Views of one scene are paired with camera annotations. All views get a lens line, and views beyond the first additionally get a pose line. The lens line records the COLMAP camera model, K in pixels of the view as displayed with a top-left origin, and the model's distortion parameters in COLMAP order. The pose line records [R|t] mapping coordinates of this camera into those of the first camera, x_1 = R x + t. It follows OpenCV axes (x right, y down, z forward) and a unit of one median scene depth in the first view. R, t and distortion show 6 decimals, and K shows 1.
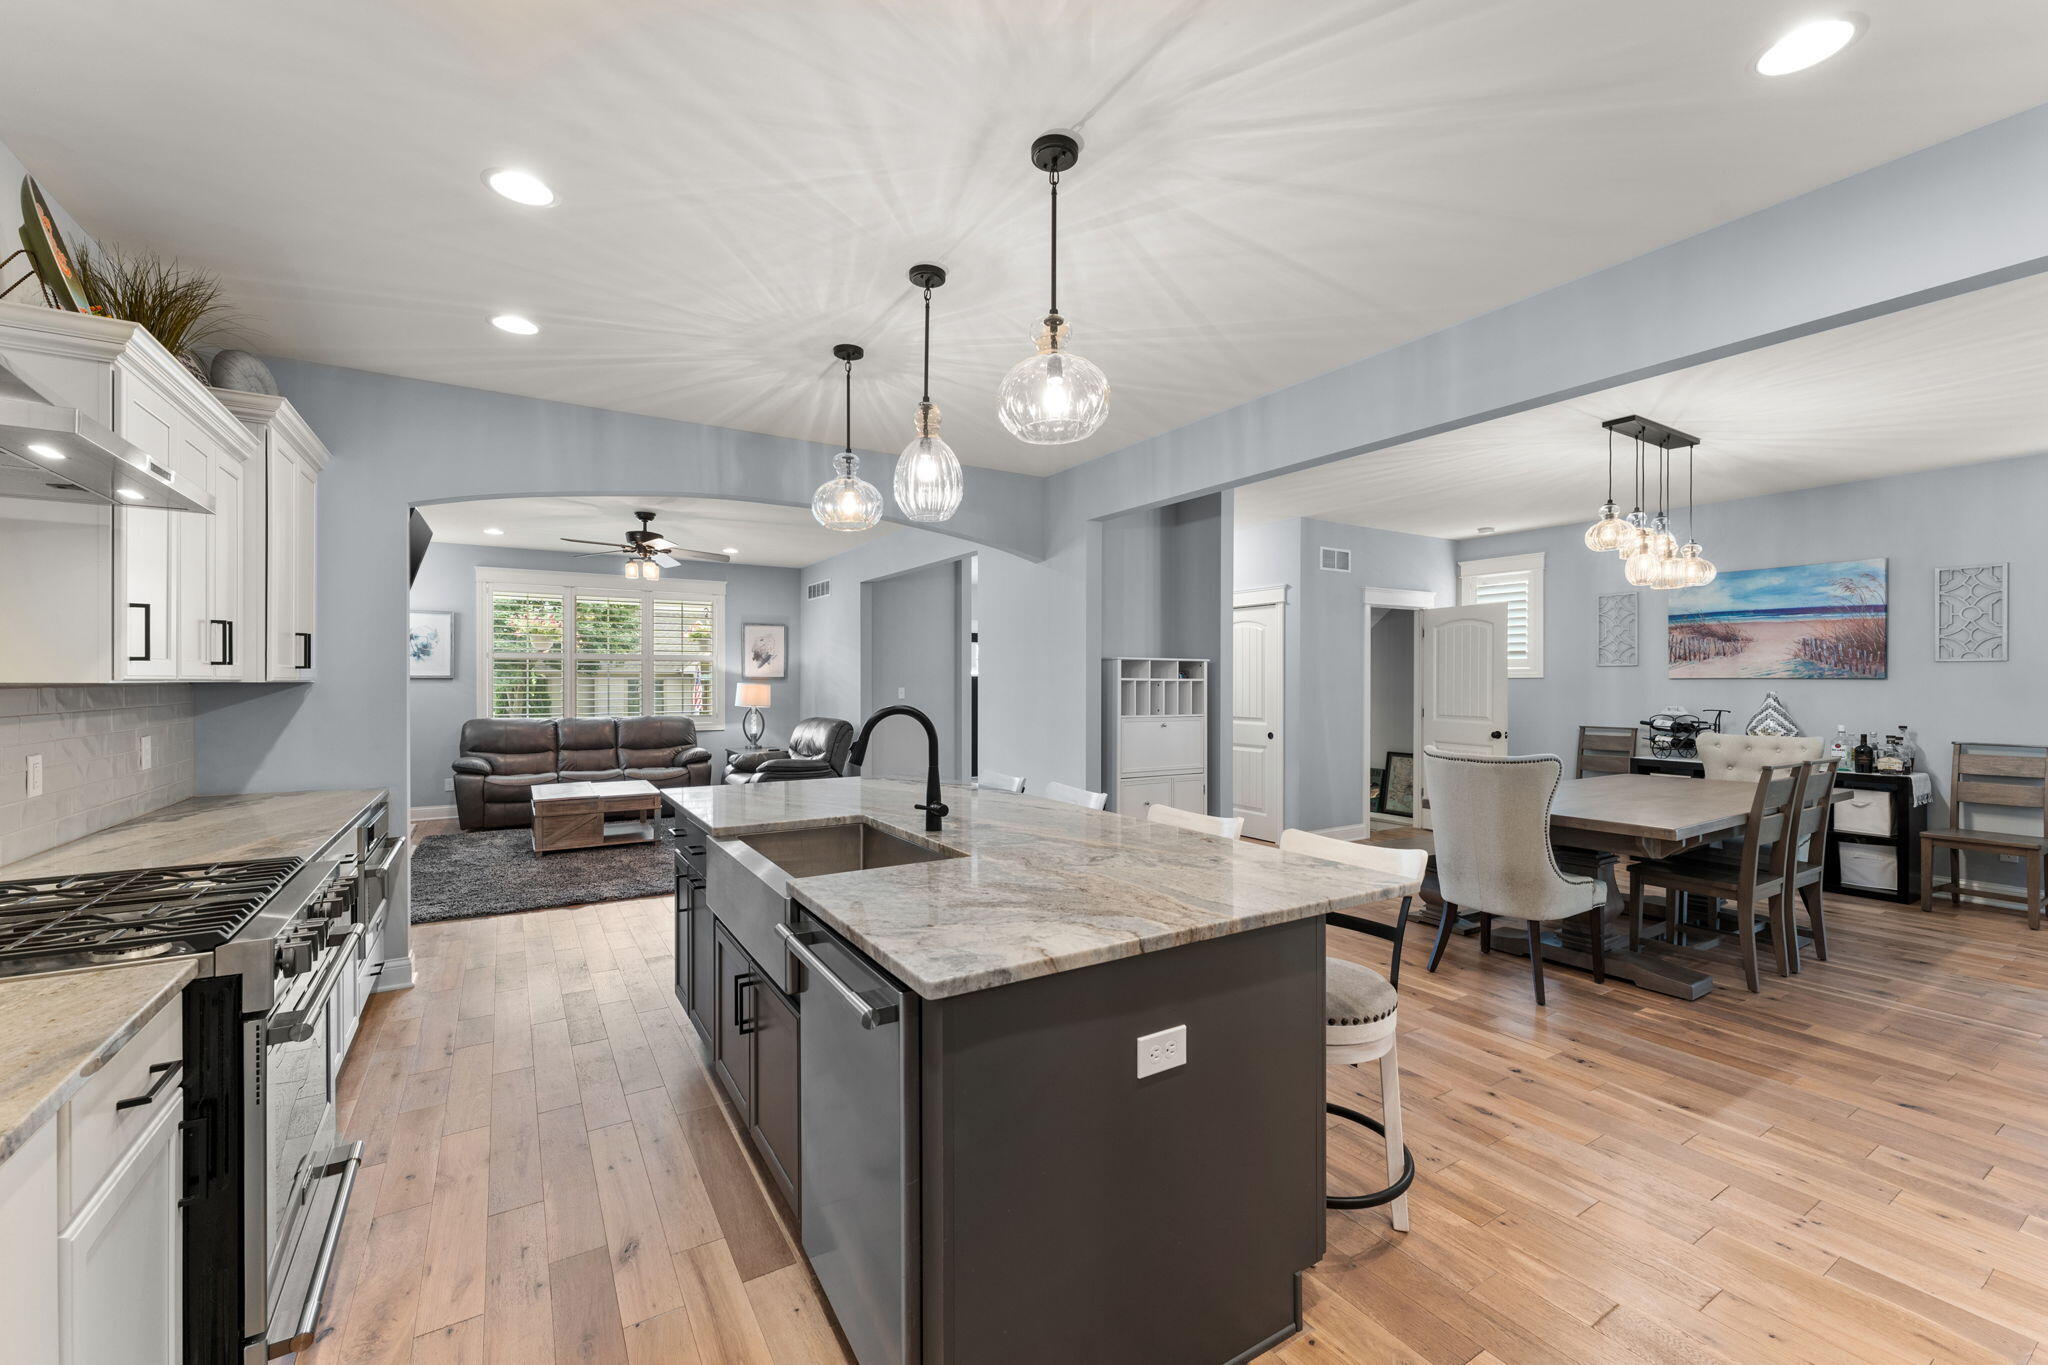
lens RADIAL K [[830.2, 0, 1020.8], [0, 830.2, 682.4], [0, 0, 1]] dist [0.001153, -0.000178]
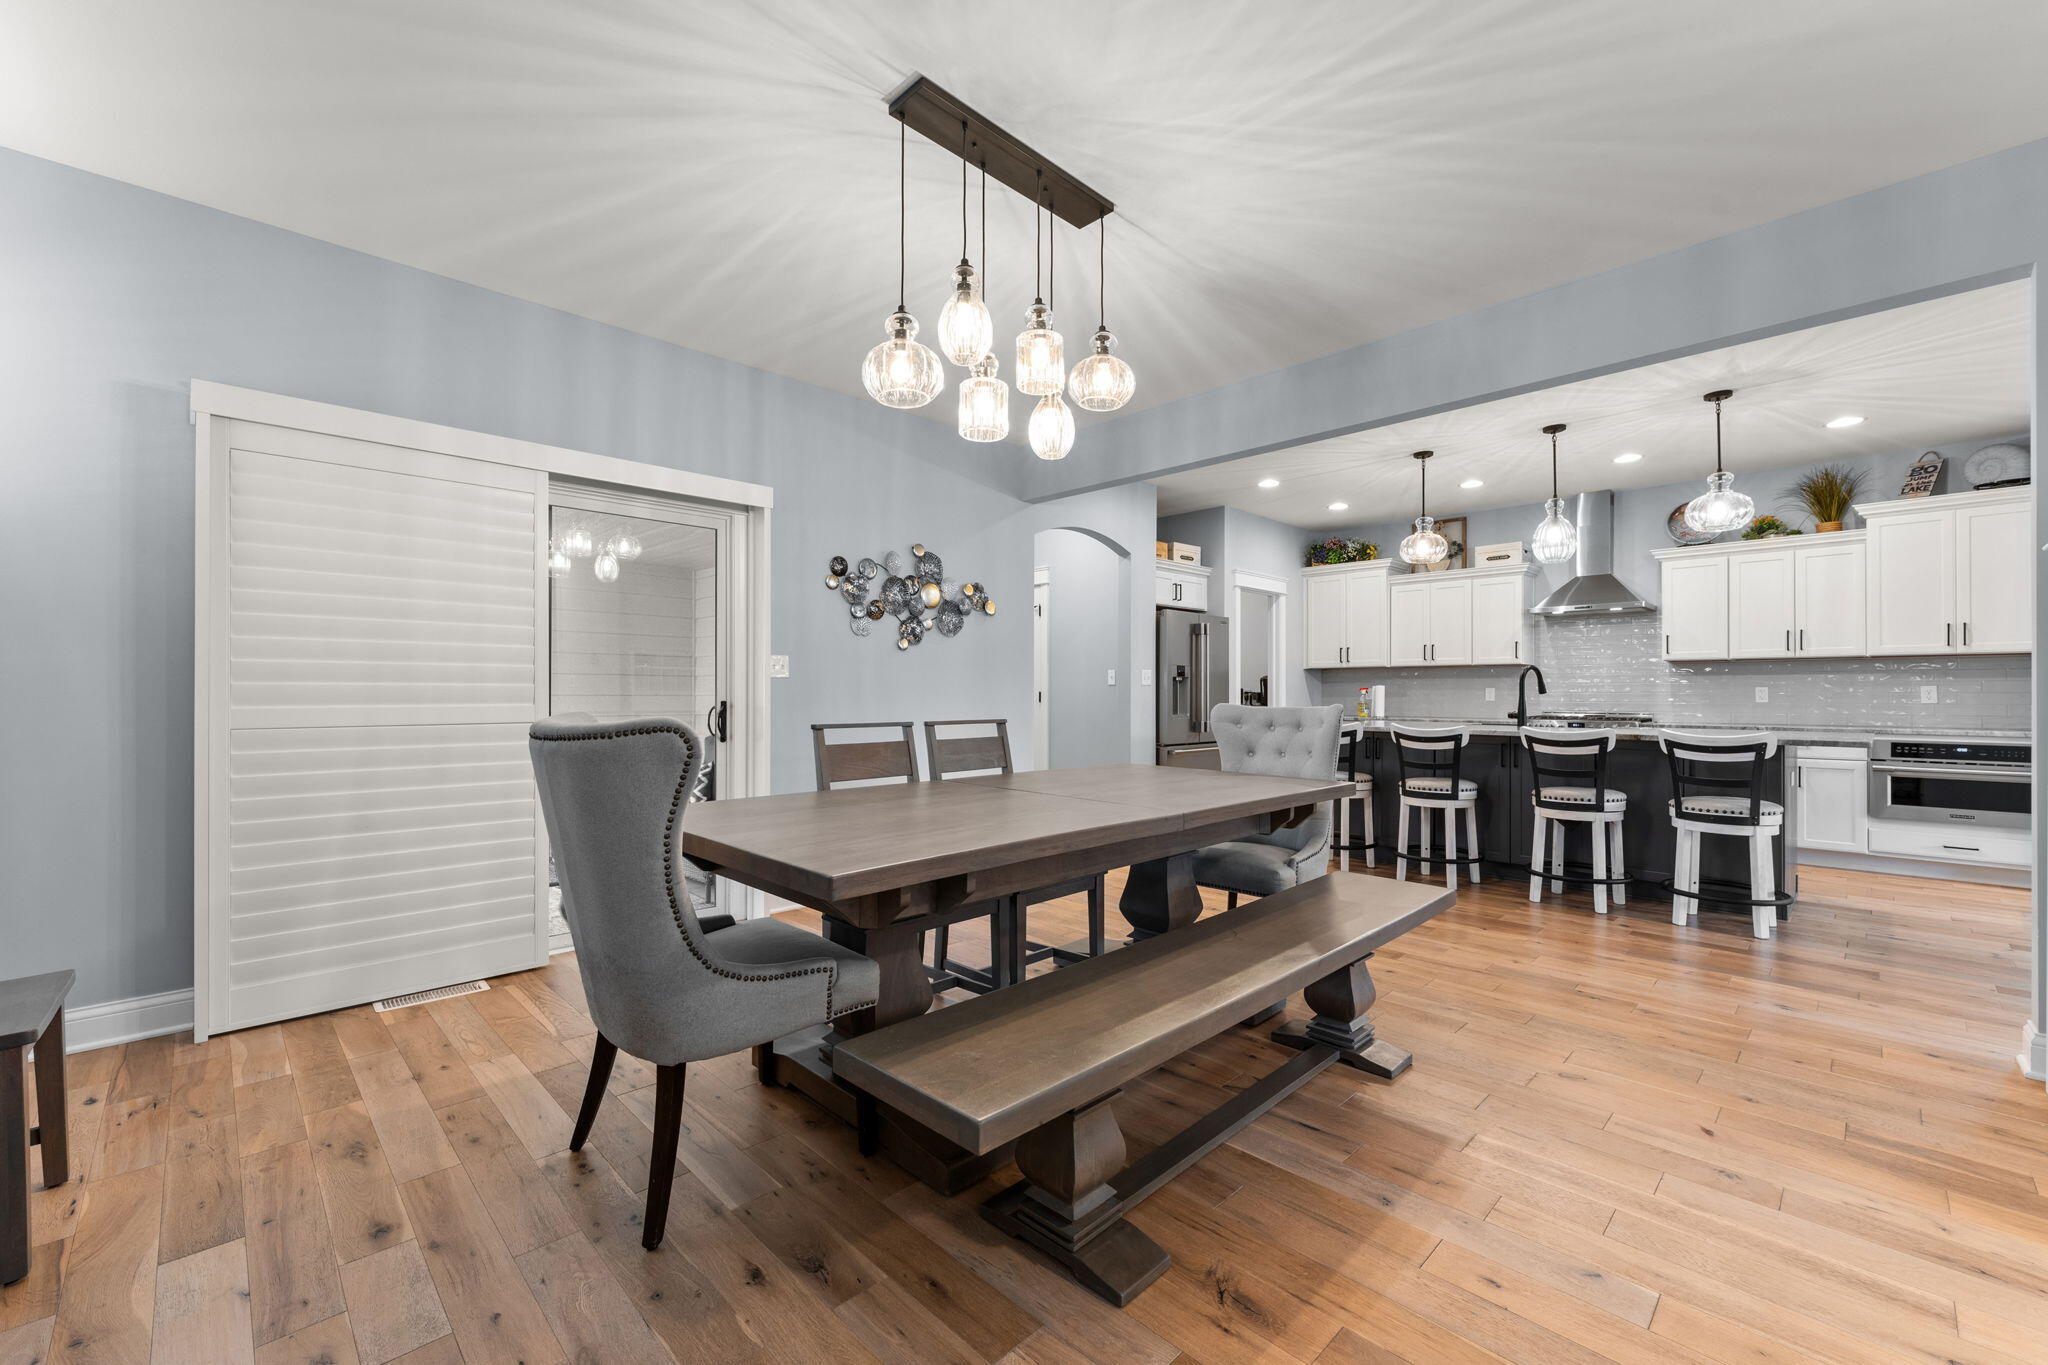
lens RADIAL K [[830.2, 0, 1016.6], [0, 830.2, 692.8], [0, 0, 1]] dist [0.001153, -0.000178]
pose [[-0.976096, -0.003297, -0.217317, 0.635155], [-0.003413, 0.999994, 0.000159, 0.040968], [0.217315, 0.000897, -0.976101, 1.120323]]
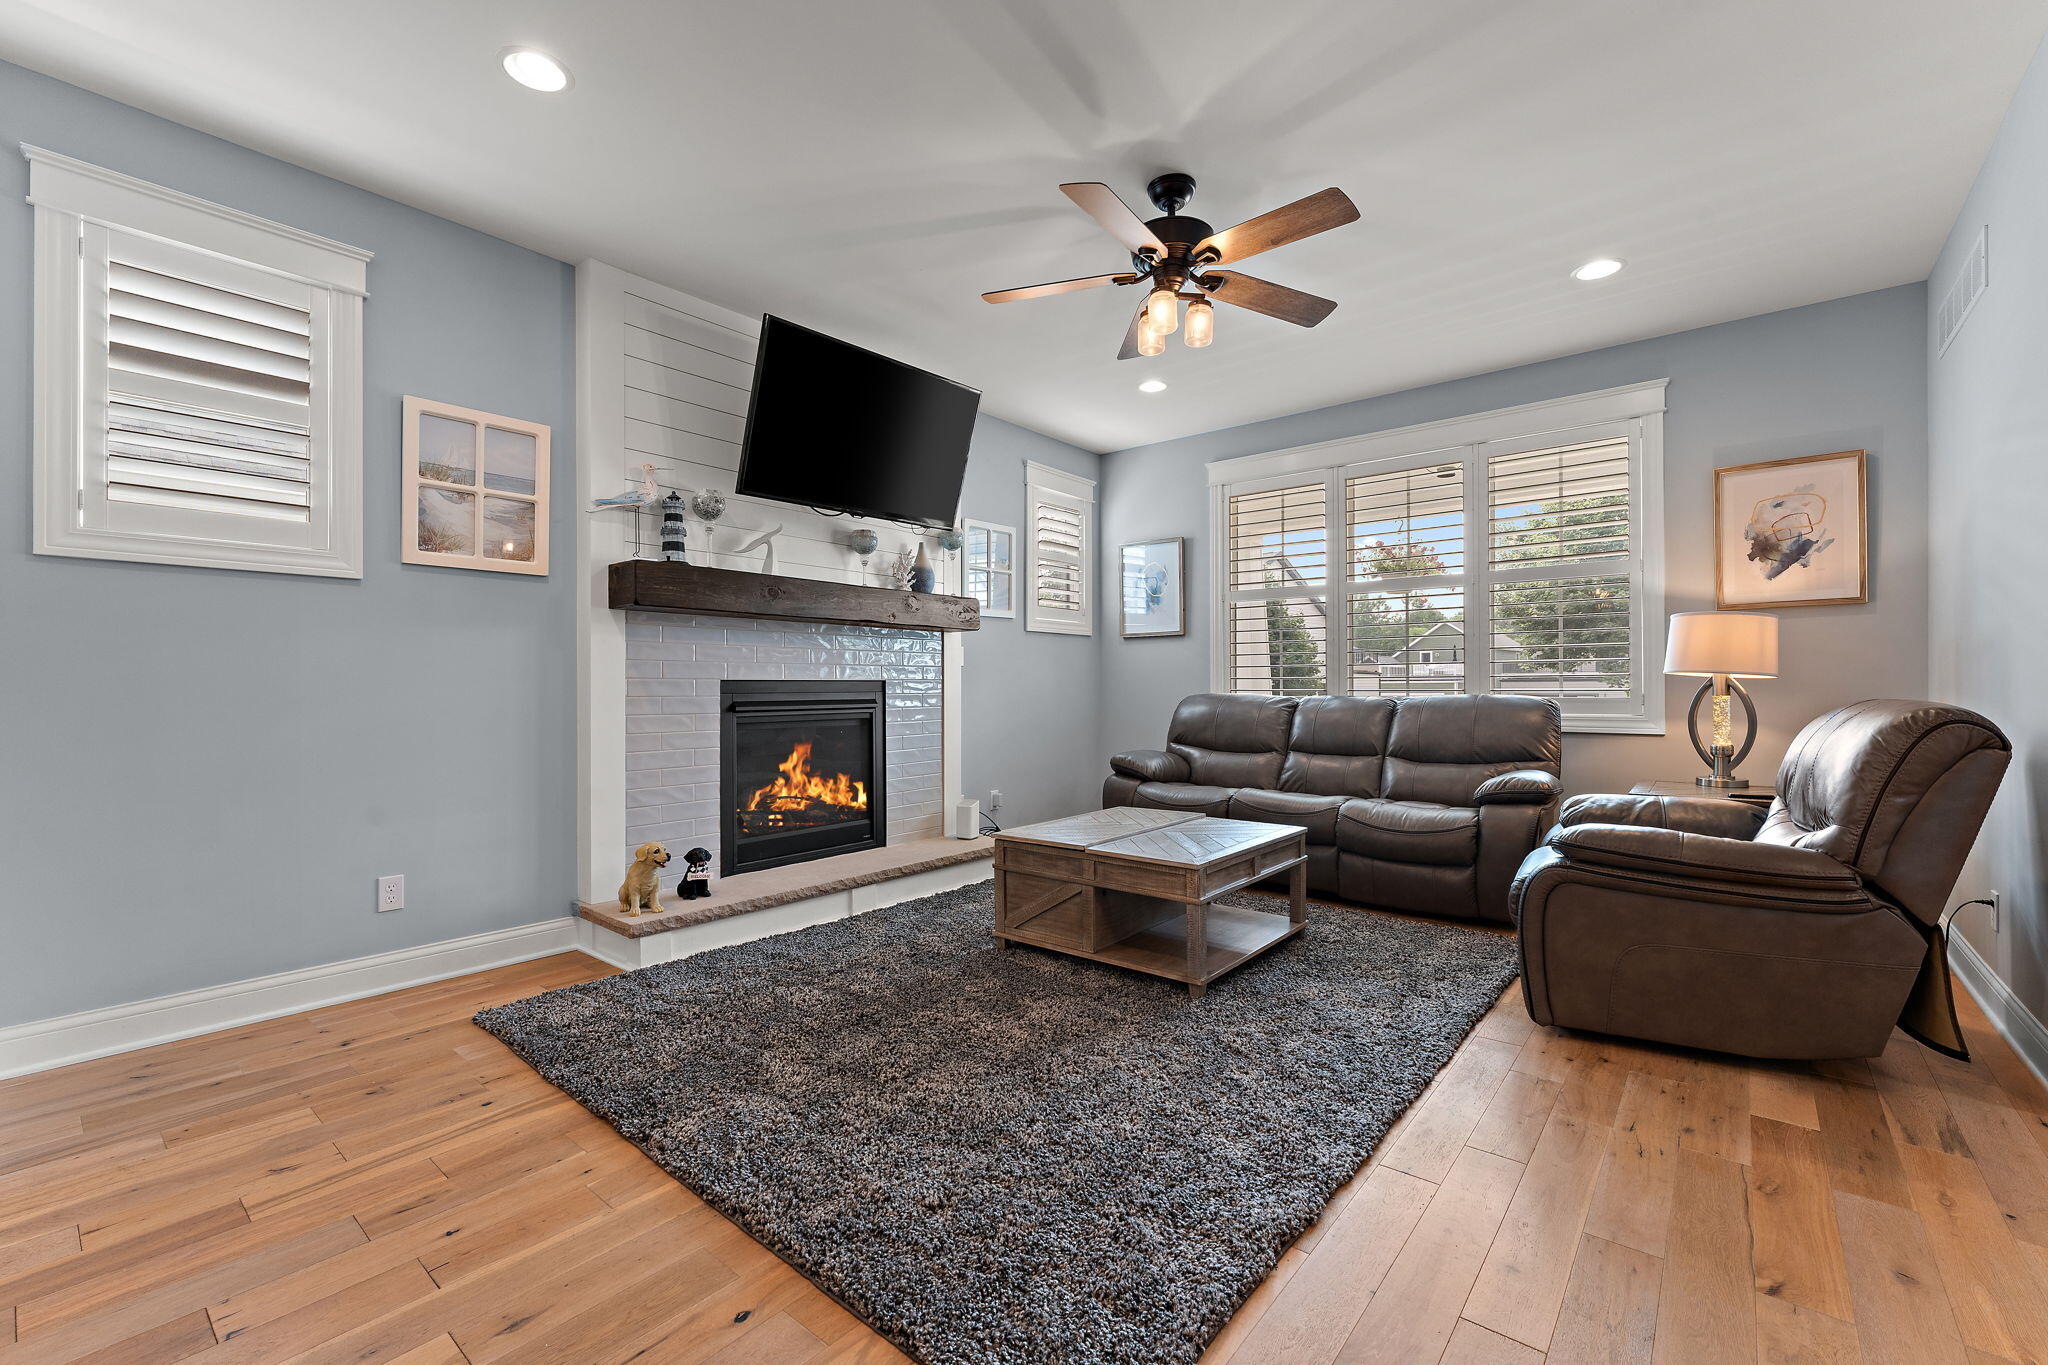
lens RADIAL K [[860.2, 0, 1015.9], [0, 860.2, 681.5], [0, 0, 1]] dist [-0.002207, 0.000051]
pose [[0.311647, -0.008359, -0.950161, -0.074950], [0.001551, 0.999964, -0.008288, 0.052604], [0.950197, 0.001110, 0.311649, 0.869071]]
